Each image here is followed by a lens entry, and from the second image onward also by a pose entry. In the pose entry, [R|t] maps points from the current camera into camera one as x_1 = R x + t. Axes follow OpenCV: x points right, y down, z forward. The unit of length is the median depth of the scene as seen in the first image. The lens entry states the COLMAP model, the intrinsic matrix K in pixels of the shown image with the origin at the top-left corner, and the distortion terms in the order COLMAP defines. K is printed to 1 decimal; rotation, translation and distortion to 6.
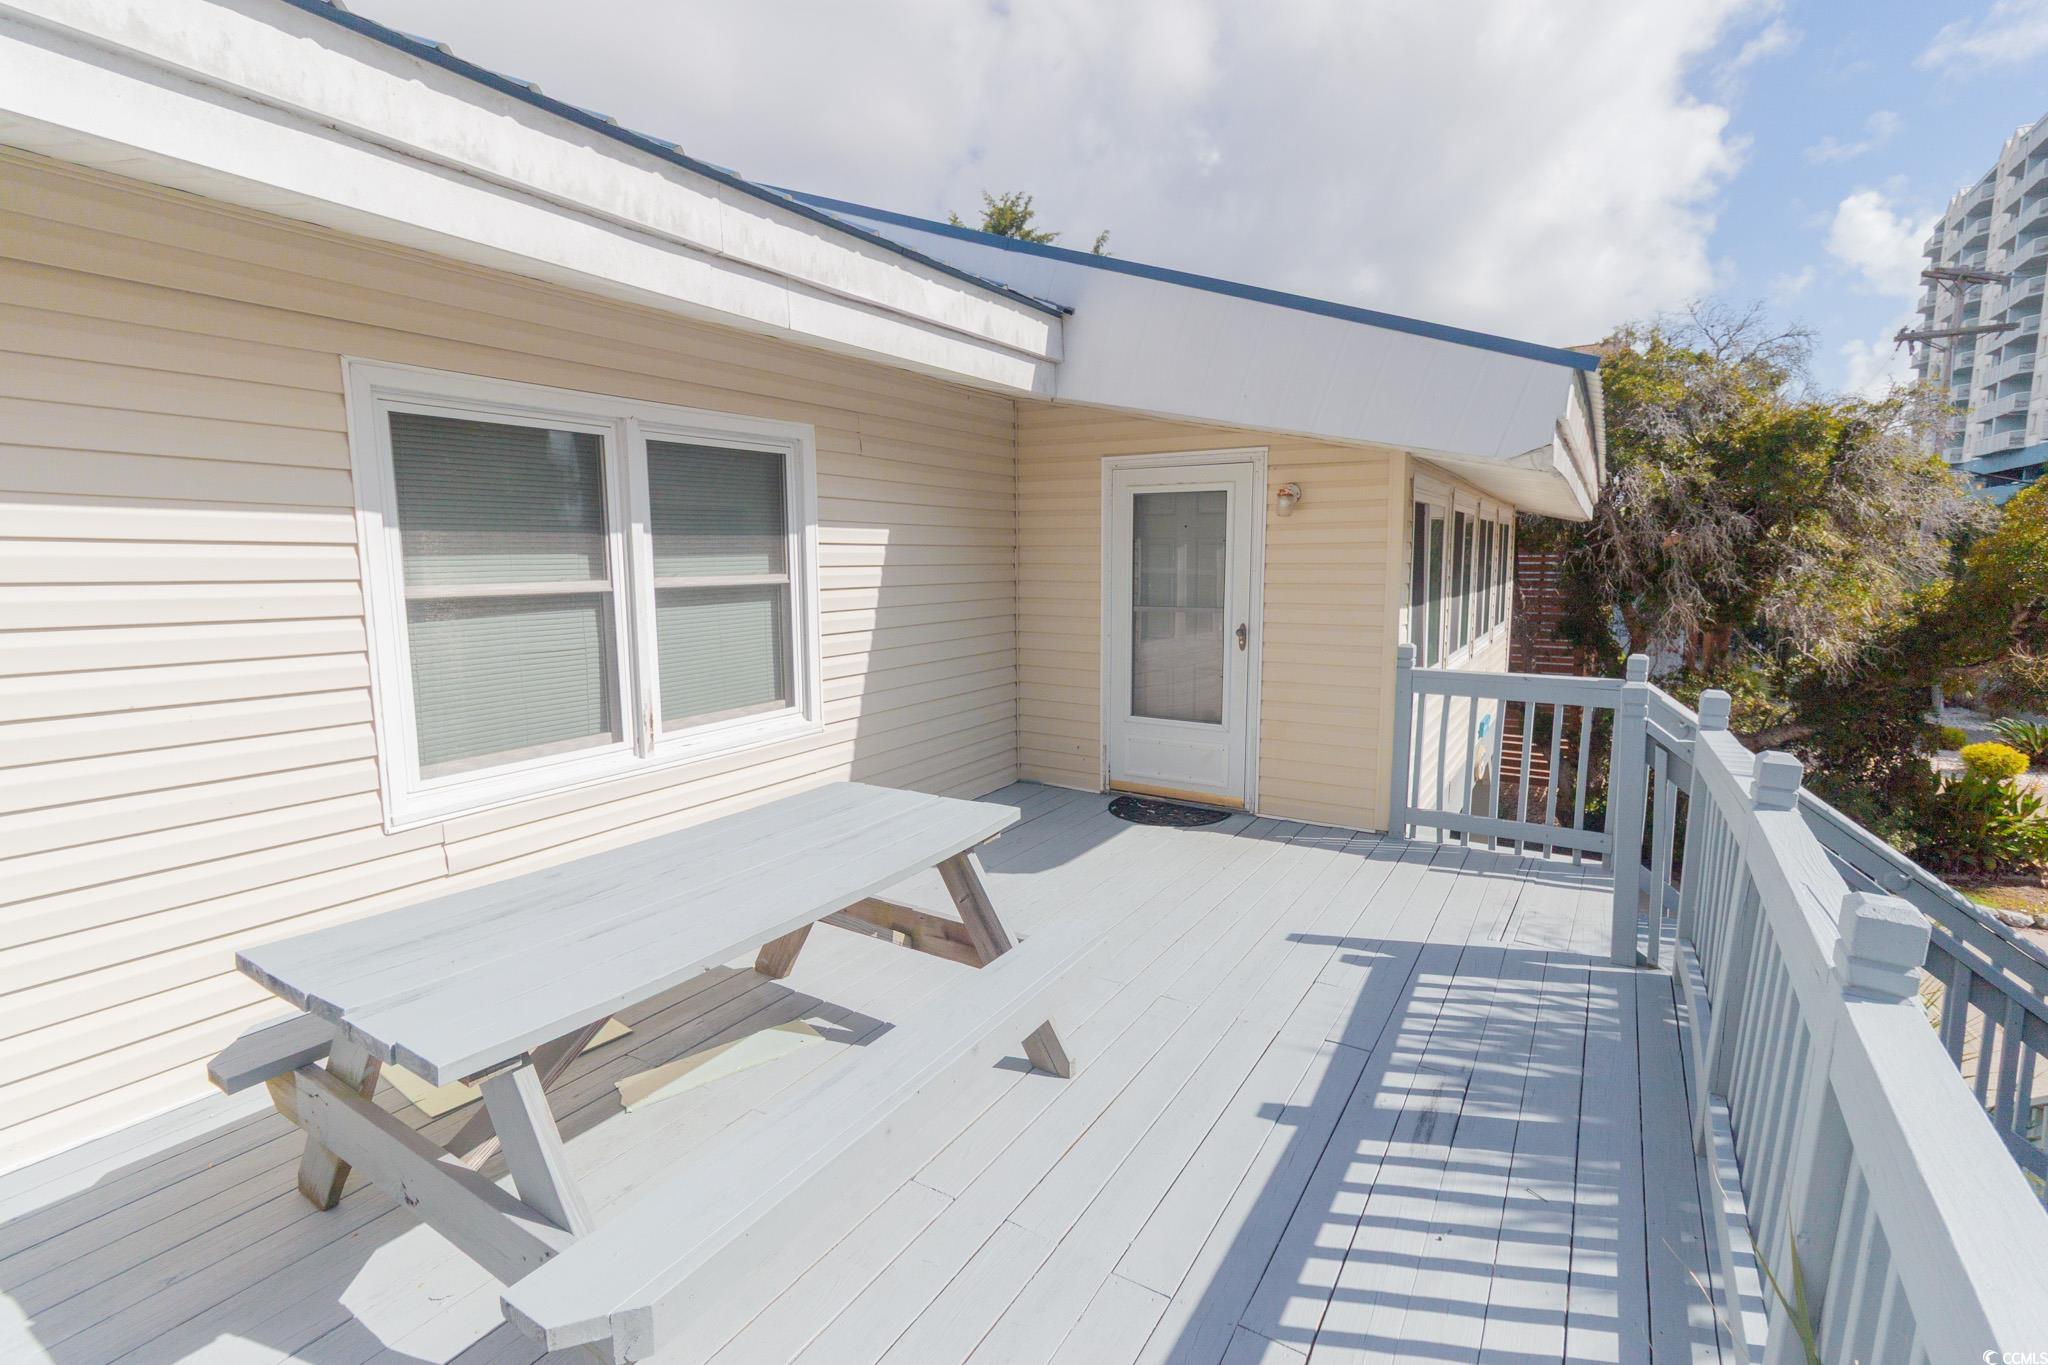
lens RADIAL K [[930.7, 0, 1024.0], [0, 930.7, 682.5], [0, 0, 1]] dist [-0.000481, -0.000024]
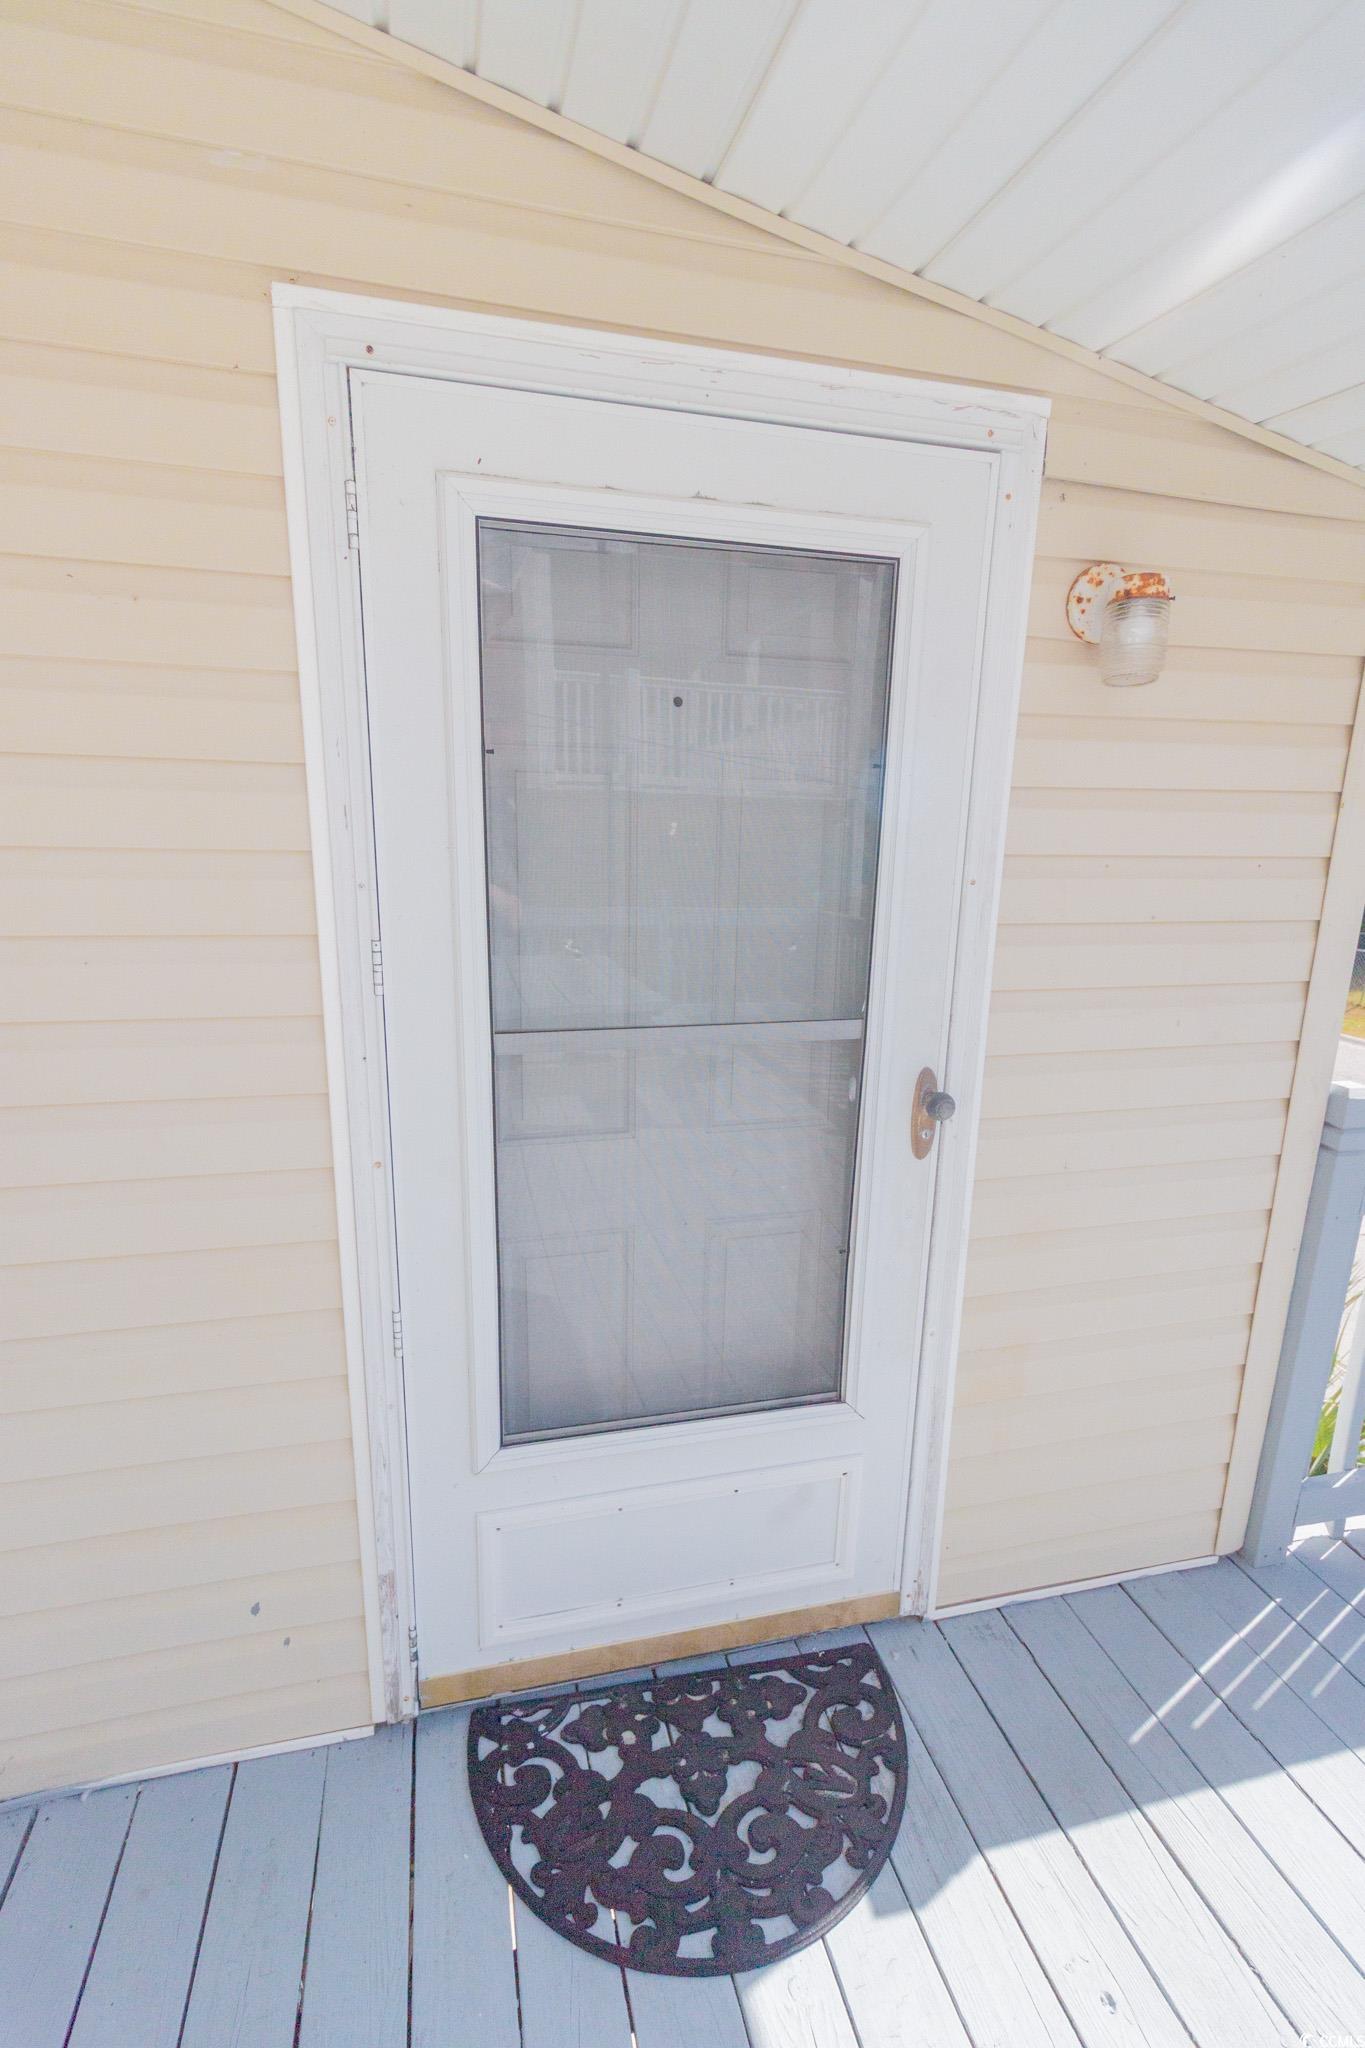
lens RADIAL K [[930.7, 0, 682.5], [0, 930.7, 1024.0], [0, 0, 1]] dist [-0.000481, -0.000024]
pose [[0.687290, -0.154526, 0.709756, -0.015802], [0.073022, 0.986859, 0.144145, -0.122445], [-0.722703, -0.047242, 0.689542, 0.853835]]
